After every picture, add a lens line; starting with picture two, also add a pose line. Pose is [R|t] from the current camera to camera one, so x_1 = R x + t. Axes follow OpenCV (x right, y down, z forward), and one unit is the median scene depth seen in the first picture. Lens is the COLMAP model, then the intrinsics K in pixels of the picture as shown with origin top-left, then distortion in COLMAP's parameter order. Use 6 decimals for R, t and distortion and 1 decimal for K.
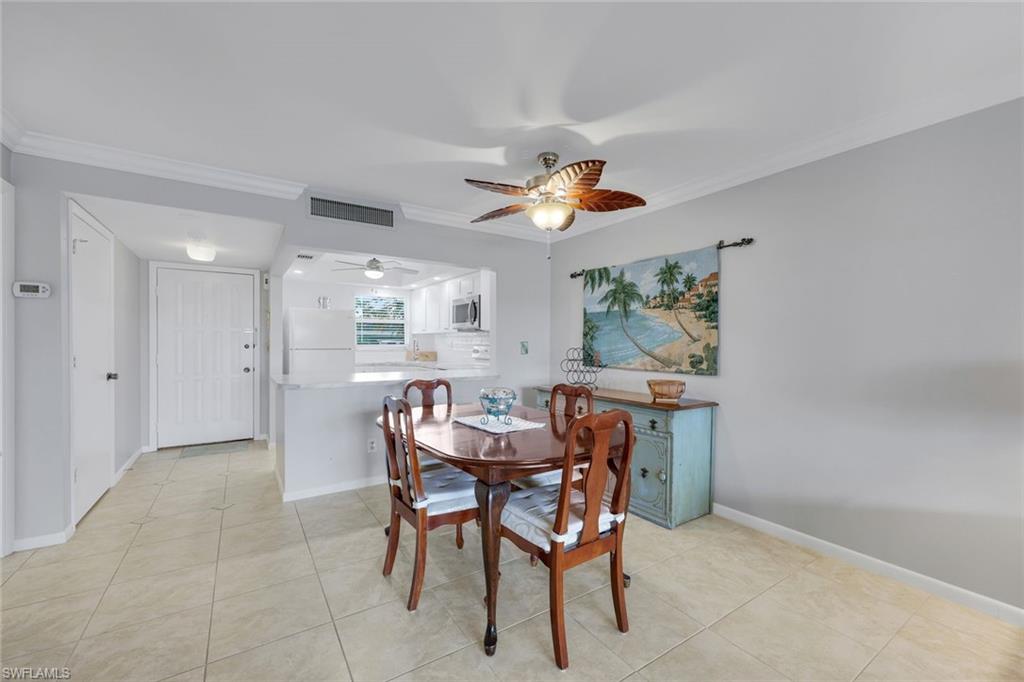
lens RADIAL K [[418.1, 0, 506.2], [0, 418.1, 341.9], [0, 0, 1]] dist [-0.001048, 0.000631]
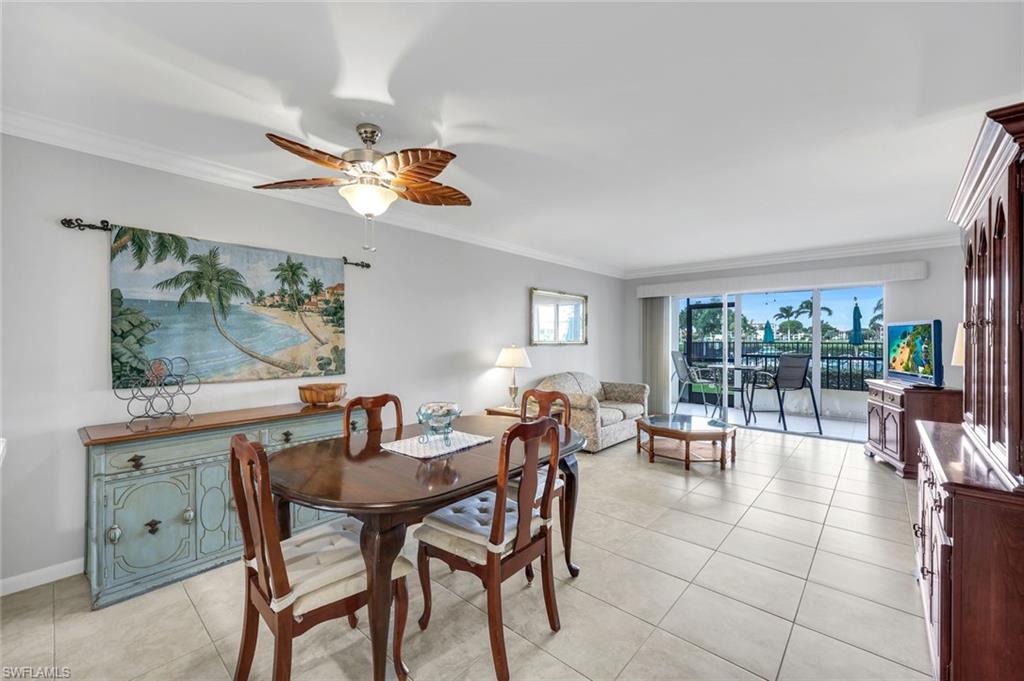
lens RADIAL K [[418.1, 0, 513.4], [0, 418.1, 340.3], [0, 0, 1]] dist [-0.001048, 0.000631]
pose [[-0.276384, -0.007532, 0.961018, -0.598169], [-0.001619, 0.999972, 0.007372, -0.017474], [-0.961046, 0.000481, -0.276388, 0.717161]]
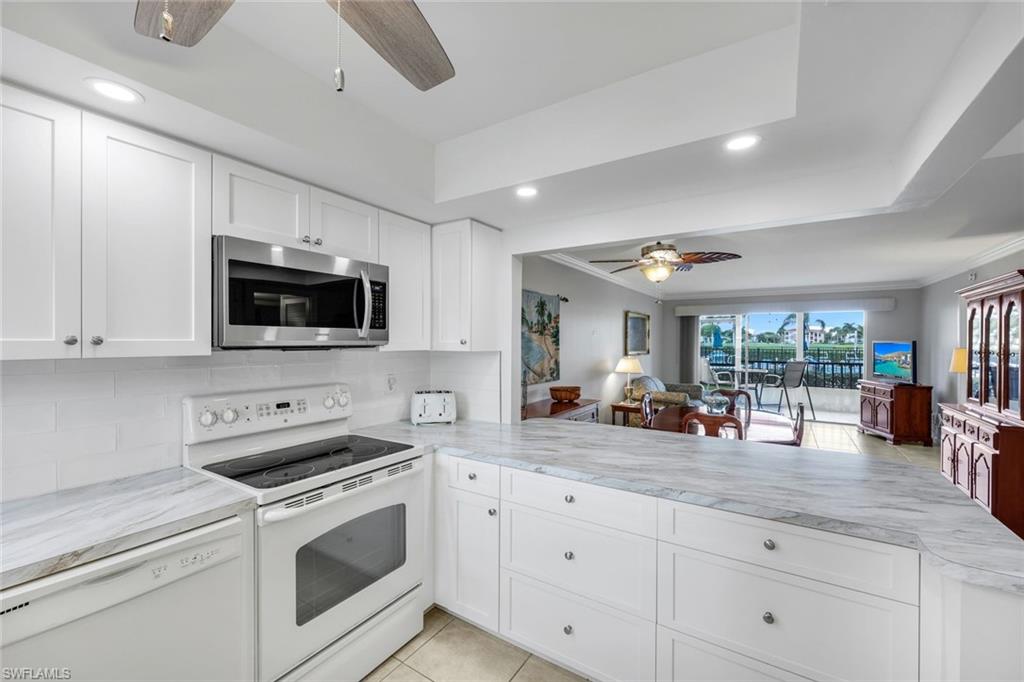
lens RADIAL K [[418.1, 0, 511.0], [0, 418.1, 343.7], [0, 0, 1]] dist [-0.001048, 0.000631]
pose [[-0.416283, -0.011821, 0.909158, -0.706949], [-0.007034, 0.999927, 0.009781, -0.057289], [-0.909208, -0.002323, -0.416336, 1.502740]]
